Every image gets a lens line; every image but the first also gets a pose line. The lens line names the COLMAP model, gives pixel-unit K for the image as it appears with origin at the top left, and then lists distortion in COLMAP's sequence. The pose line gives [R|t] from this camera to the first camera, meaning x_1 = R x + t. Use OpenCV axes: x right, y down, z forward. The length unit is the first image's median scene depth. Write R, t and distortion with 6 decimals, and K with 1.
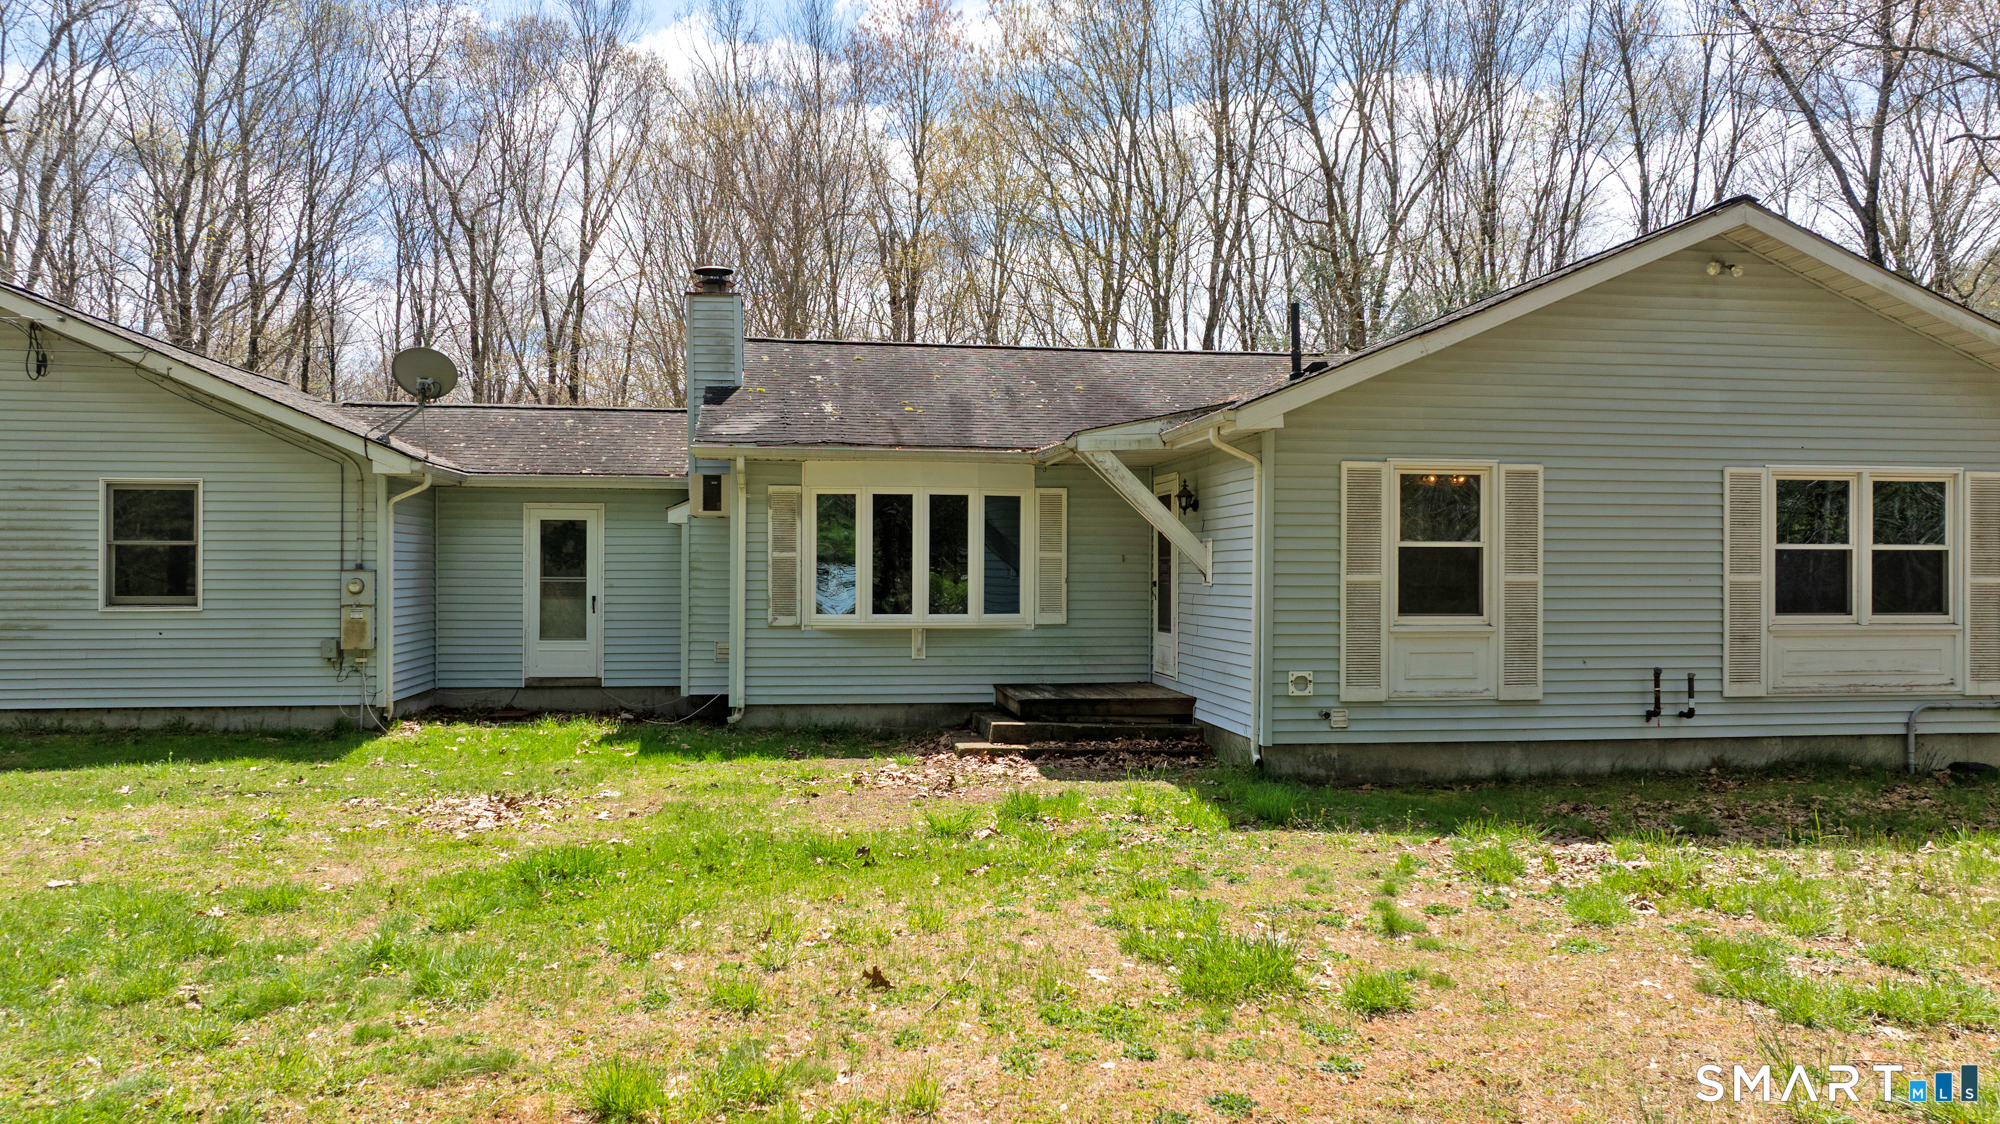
lens RADIAL K [[1408.3, 0, 992.5], [0, 1408.3, 567.8], [0, 0, 1]] dist [-0.027266, 0.012742]
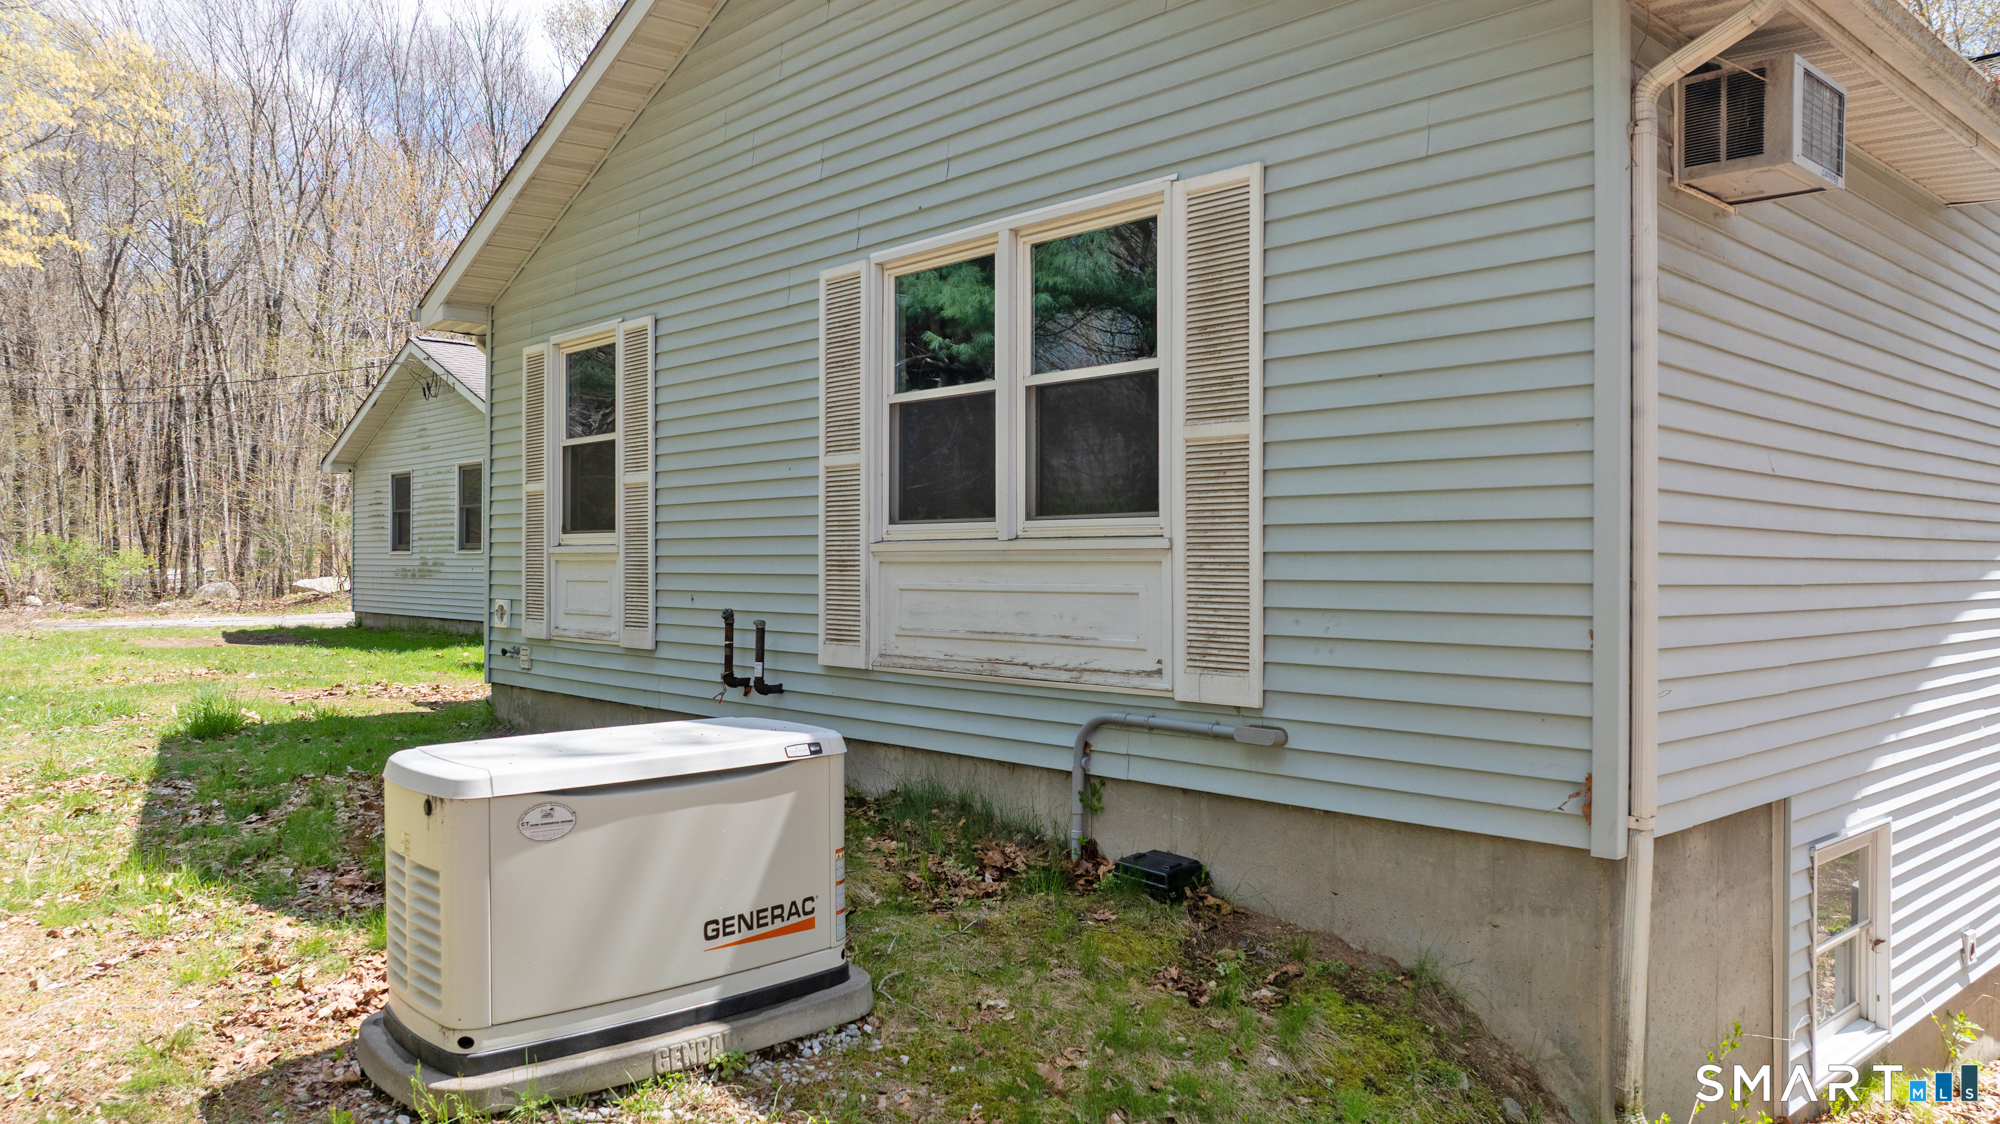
lens RADIAL K [[1408.3, 0, 992.3], [0, 1408.3, 566.3], [0, 0, 1]] dist [-0.027266, 0.012742]
pose [[0.579653, 0.000779, -0.814863, 0.977253], [0.000101, 0.999999, 0.001028, 0.047265], [0.814864, -0.000678, 0.579652, 0.672125]]
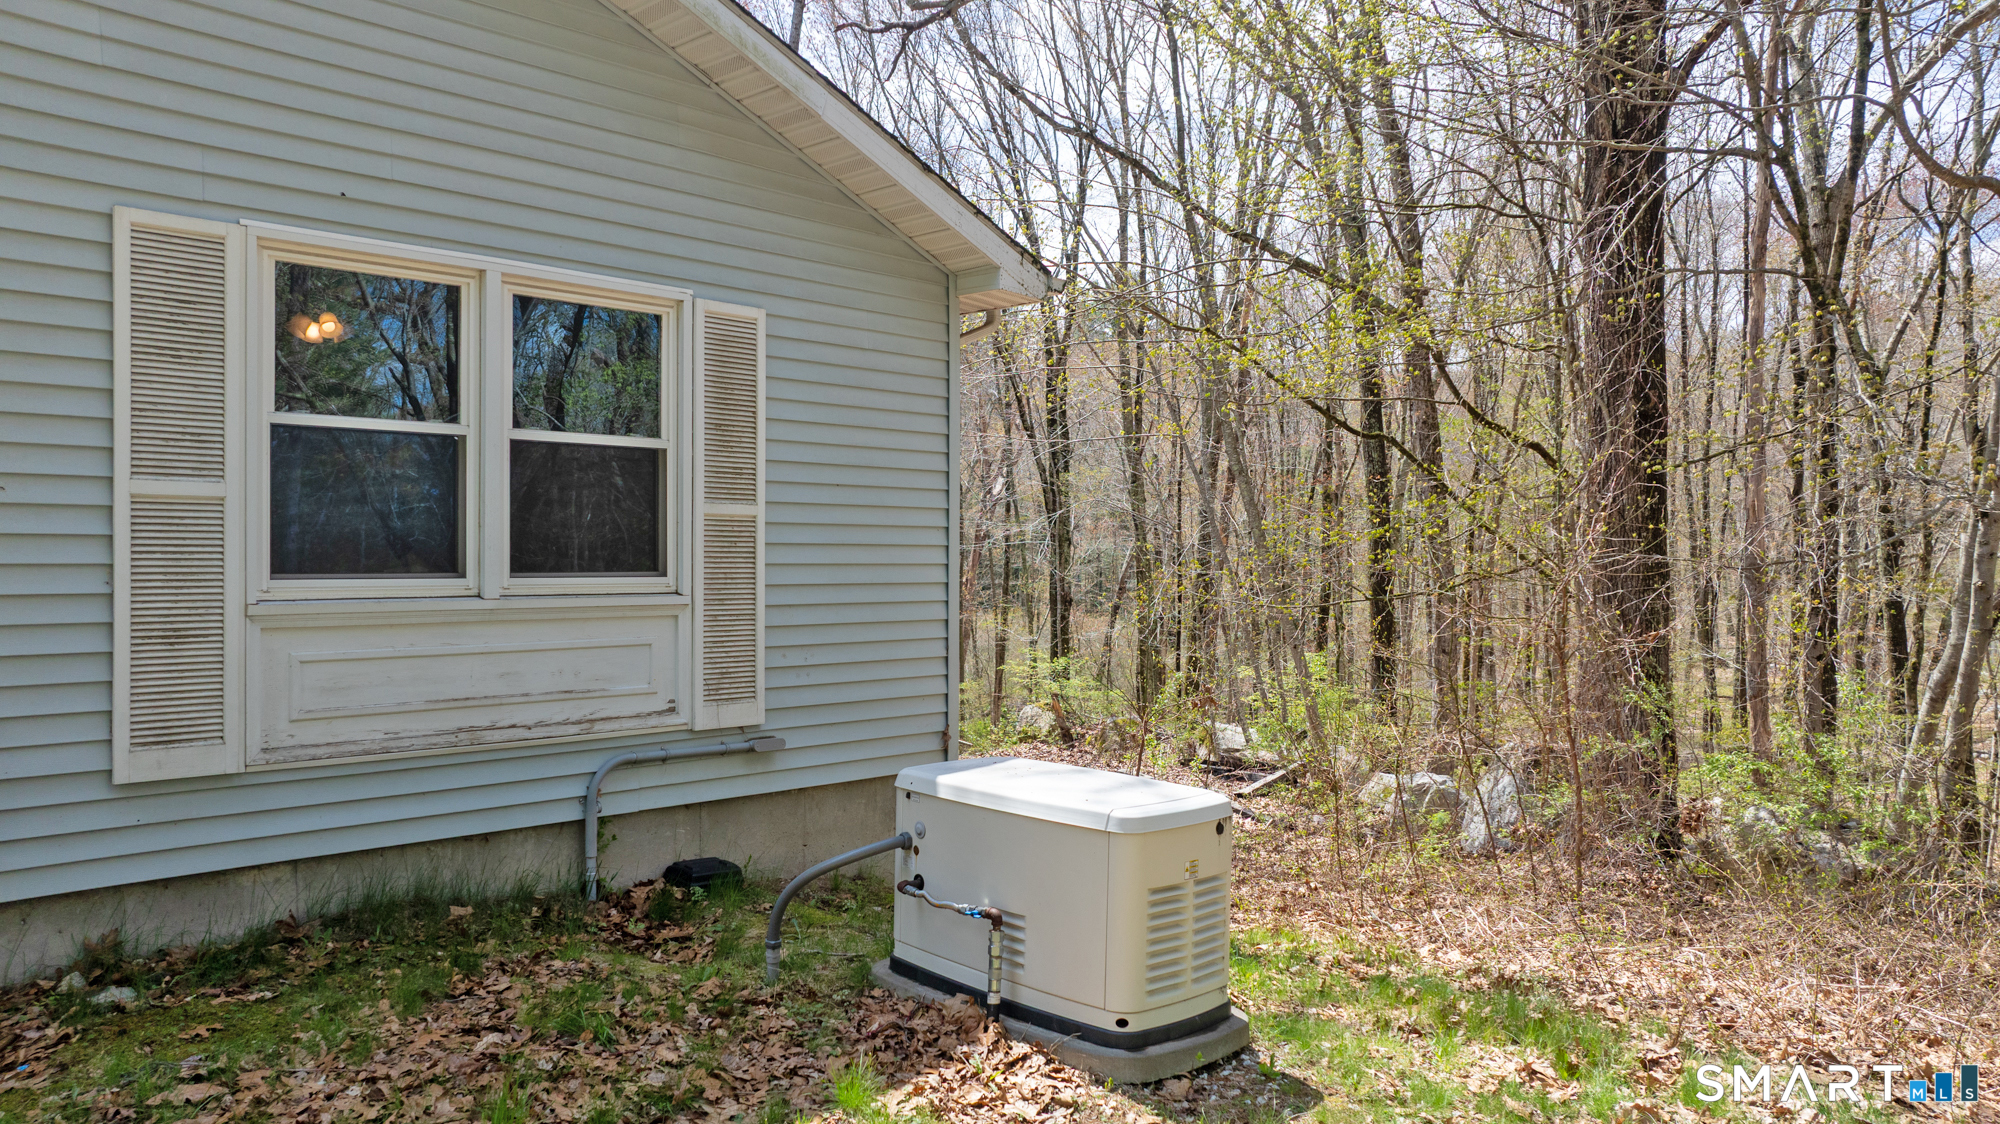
lens RADIAL K [[1408.3, 0, 990.5], [0, 1408.3, 557.2], [0, 0, 1]] dist [-0.027266, 0.012742]
pose [[0.787631, 0.000113, 0.616147, 0.444064], [-0.001776, 0.999996, 0.002087, 0.024612], [-0.616145, -0.002738, 0.787628, 0.500735]]
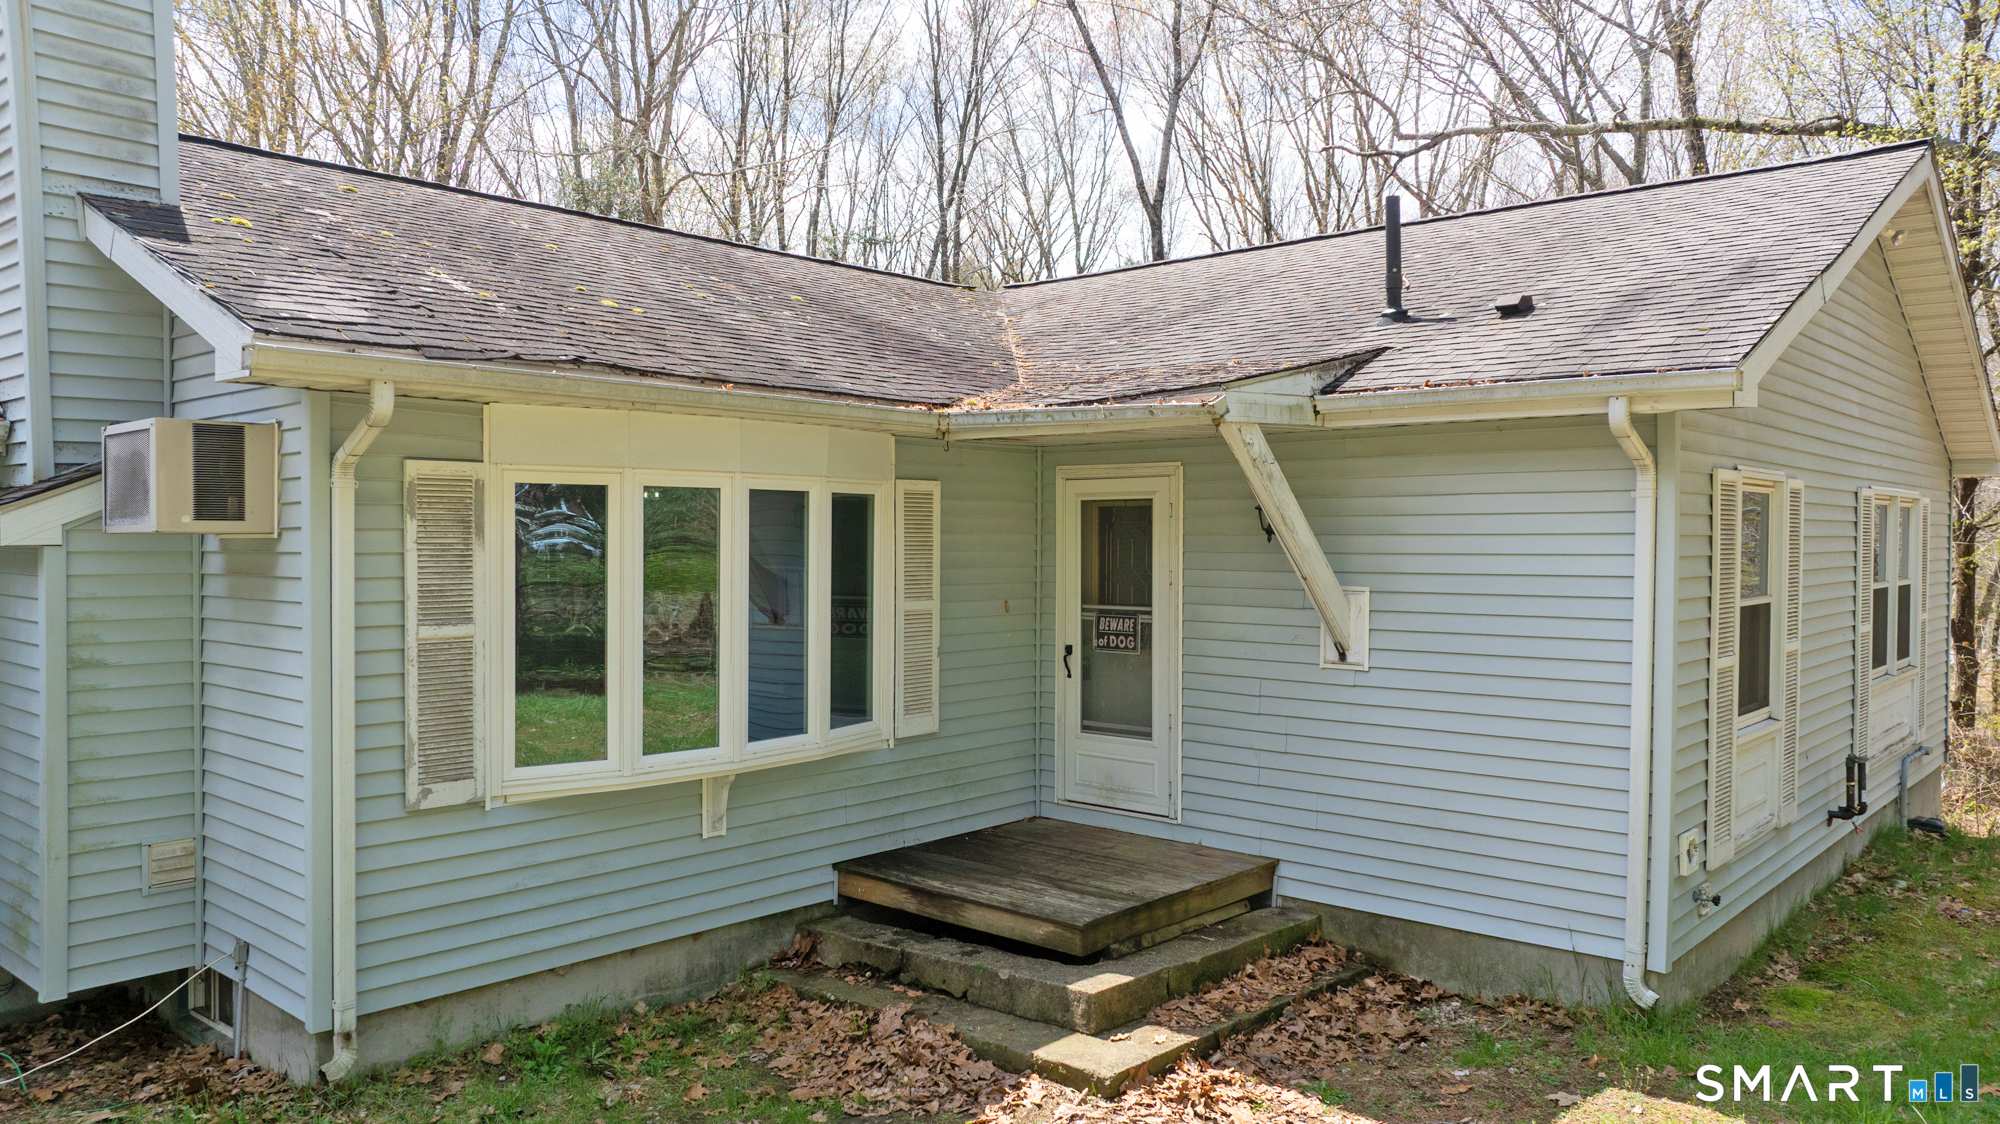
lens RADIAL K [[1408.3, 0, 1008.3], [0, 1408.3, 557.1], [0, 0, 1]] dist [-0.027266, 0.012742]
pose [[0.759579, -0.010066, 0.650337, -0.325009], [-0.000853, 0.999864, 0.016473, -0.042363], [-0.650415, -0.013068, 0.759467, 0.665870]]
